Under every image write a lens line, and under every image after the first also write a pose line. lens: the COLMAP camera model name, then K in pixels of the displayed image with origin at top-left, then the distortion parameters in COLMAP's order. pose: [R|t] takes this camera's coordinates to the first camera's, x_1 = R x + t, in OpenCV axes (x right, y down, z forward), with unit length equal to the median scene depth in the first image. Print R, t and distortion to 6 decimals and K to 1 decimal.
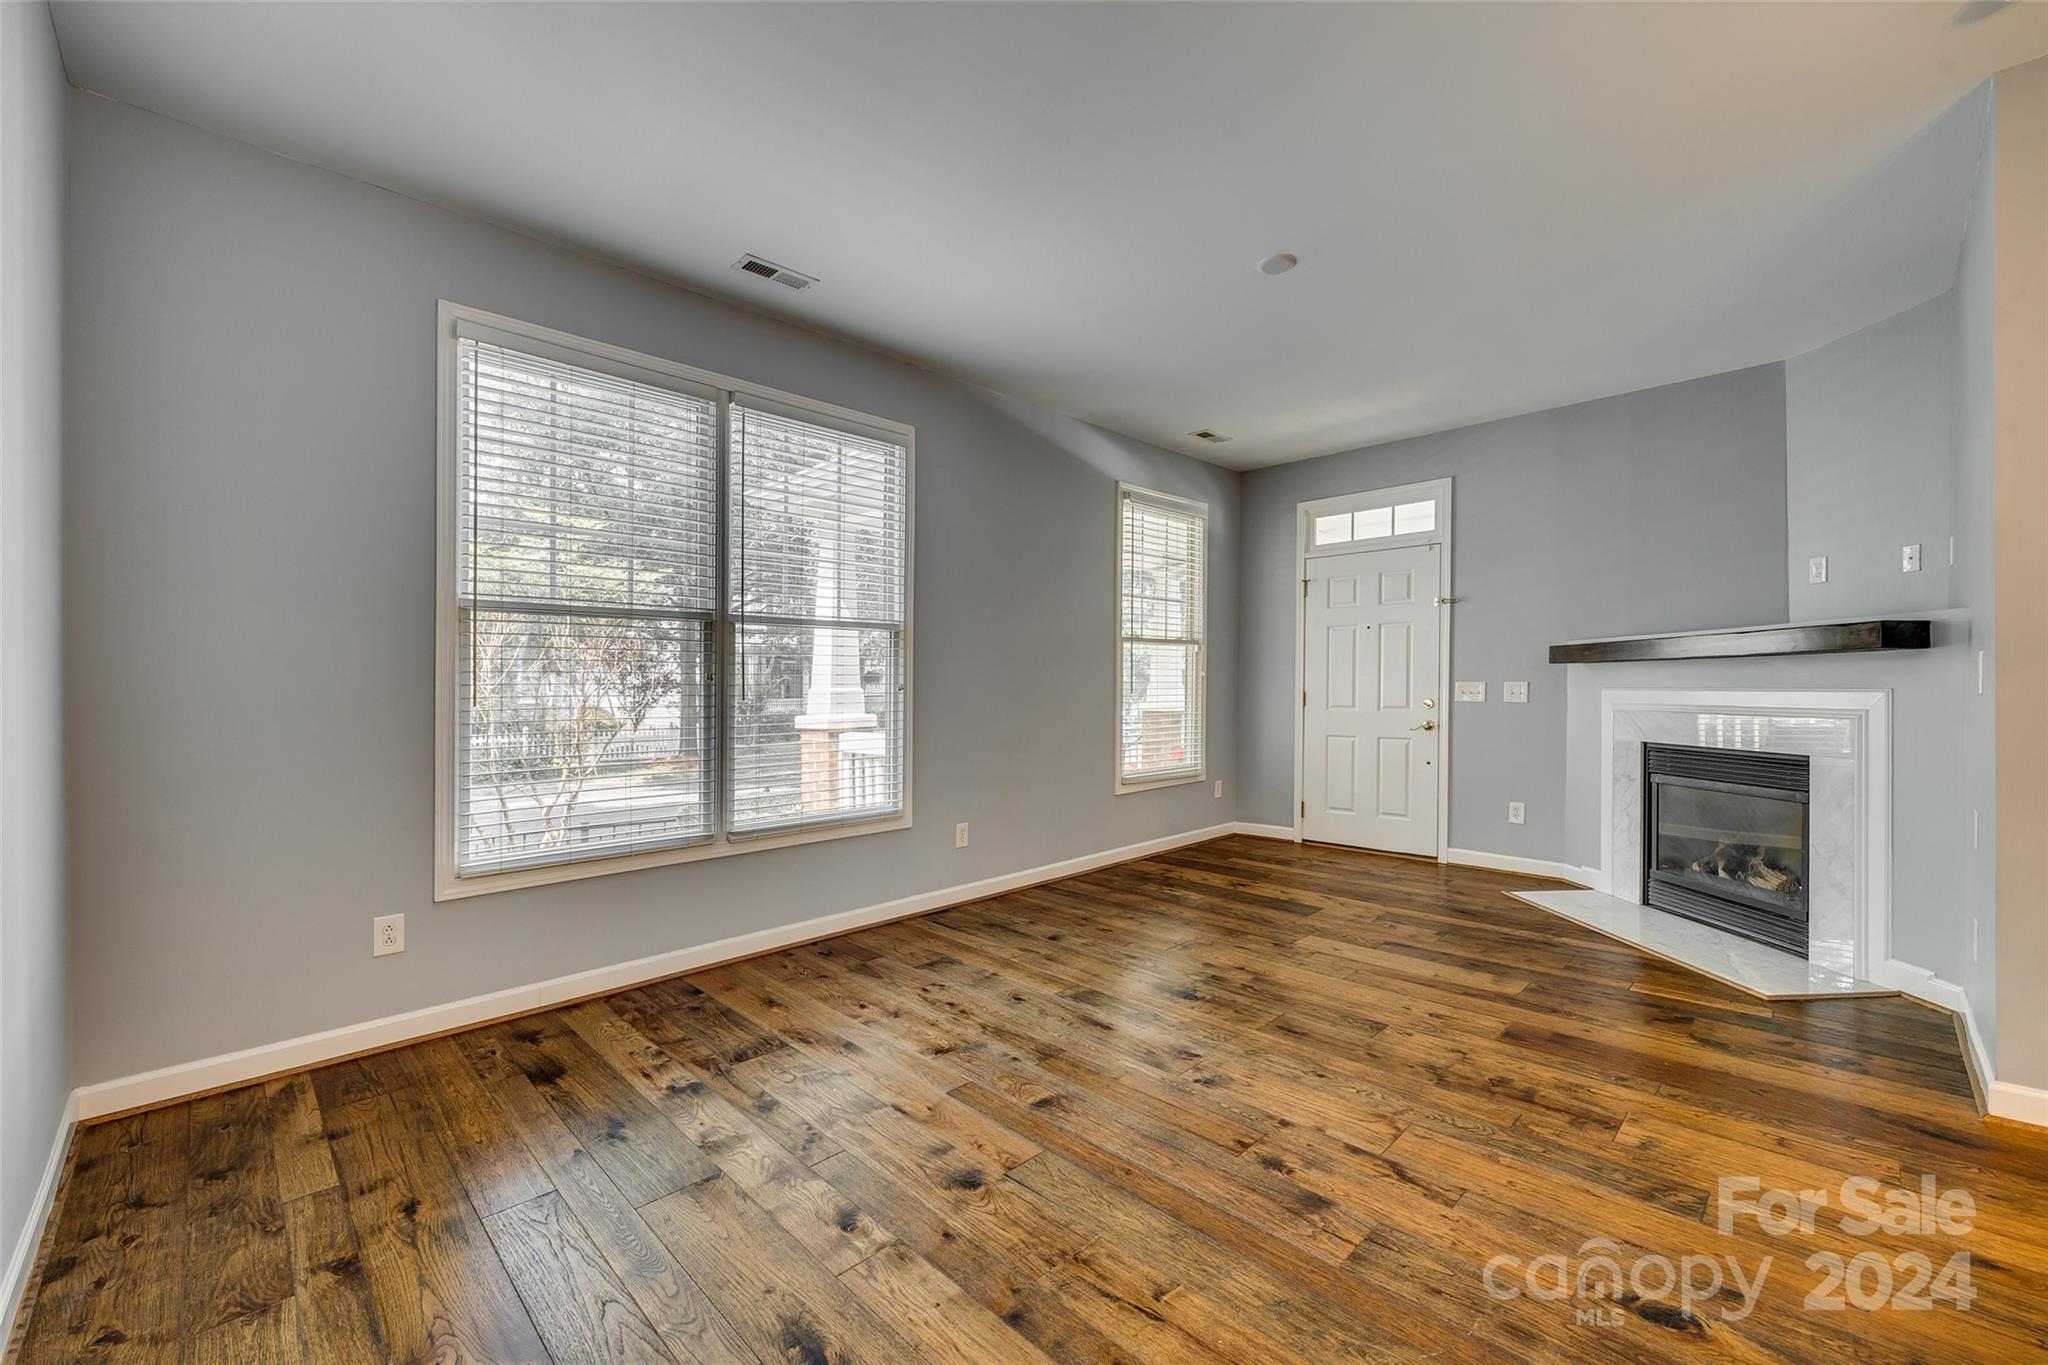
lens RADIAL K [[819.4, 0, 1036.9], [0, 819.4, 677.8], [0, 0, 1]] dist [-0.005978, 0.001366]
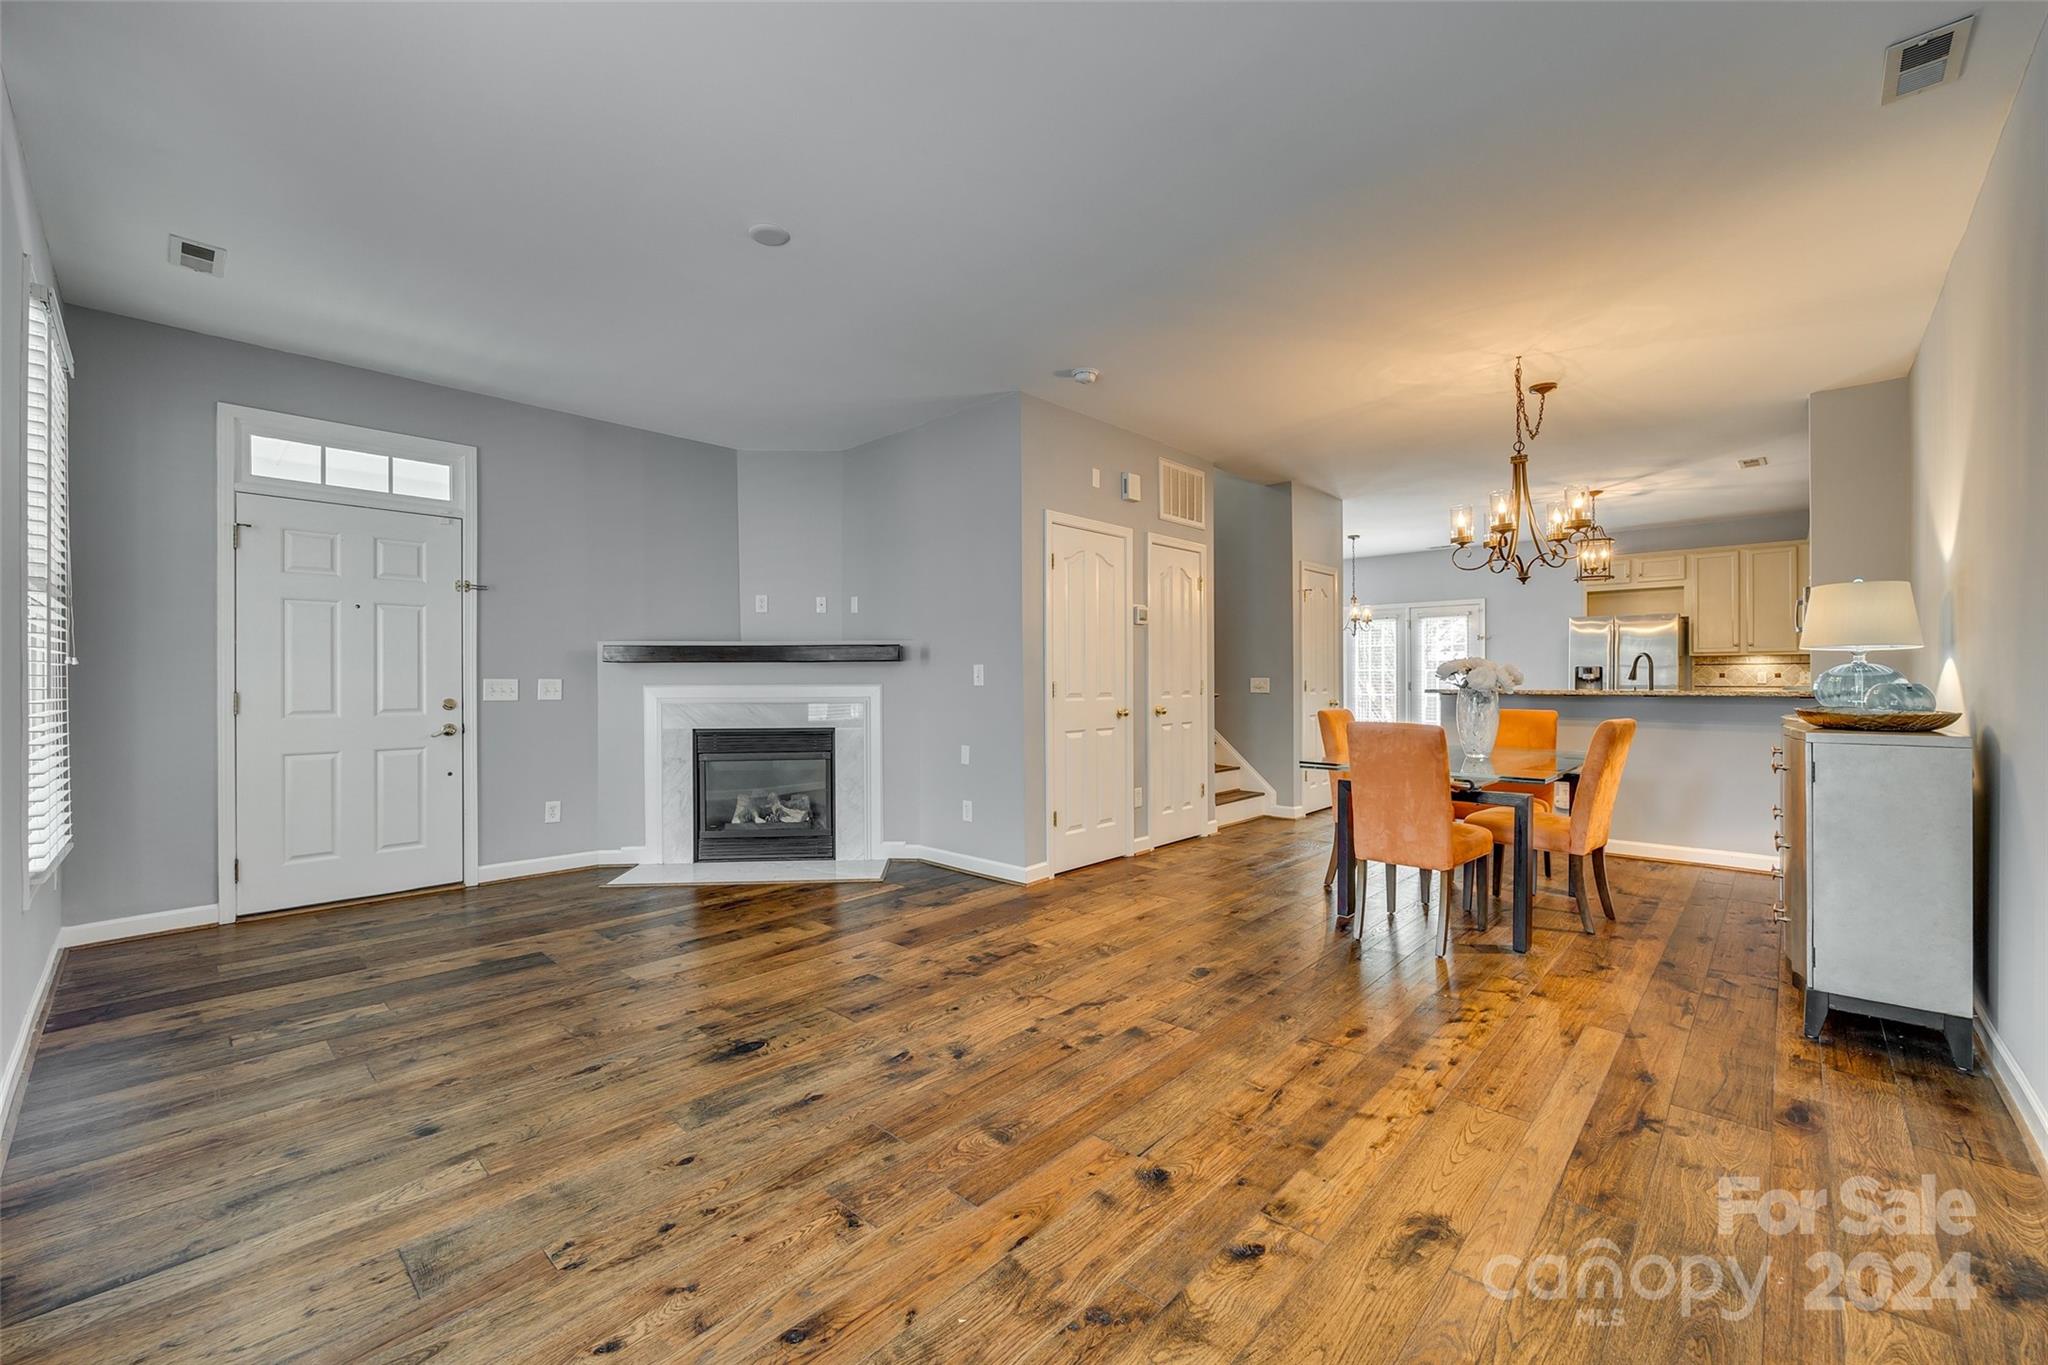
lens RADIAL K [[819.4, 0, 1018.3], [0, 819.4, 680.4], [0, 0, 1]] dist [-0.005978, 0.001366]
pose [[-0.021898, 0.005011, 0.999748, -0.597354], [-0.006186, 0.999968, -0.005148, 0.011423], [-0.999741, -0.006297, -0.021866, 0.663927]]
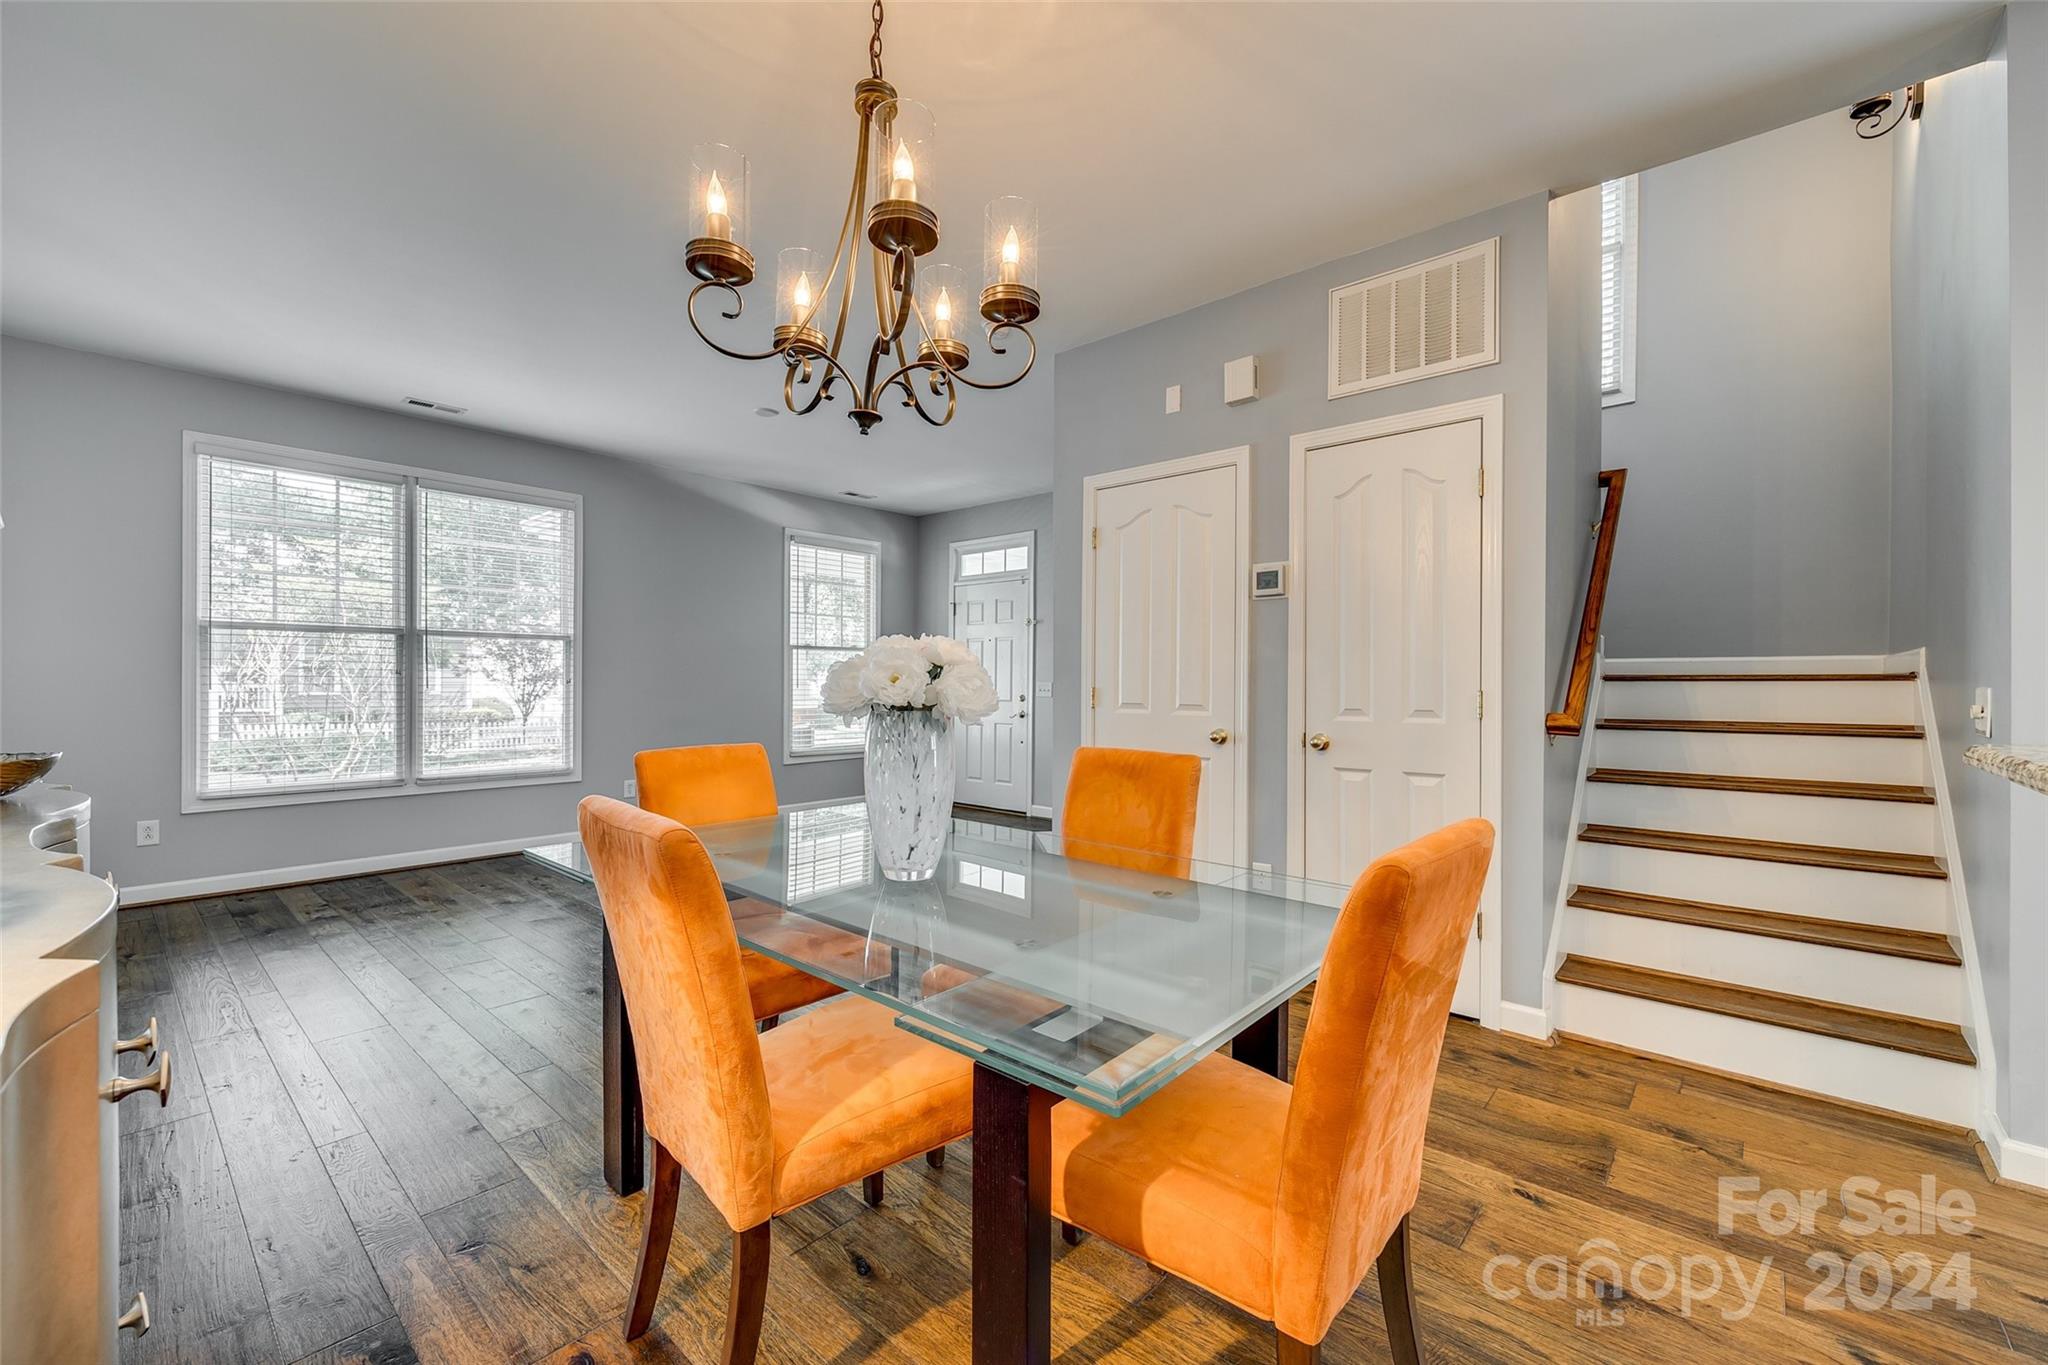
lens RADIAL K [[819.4, 0, 1030.3], [0, 819.4, 684.8], [0, 0, 1]] dist [-0.005978, 0.001366]
pose [[0.997762, 0.010951, 0.065969, 0.634718], [-0.011752, 0.999862, 0.011755, -0.009447], [-0.065831, -0.012504, 0.997752, -0.541392]]
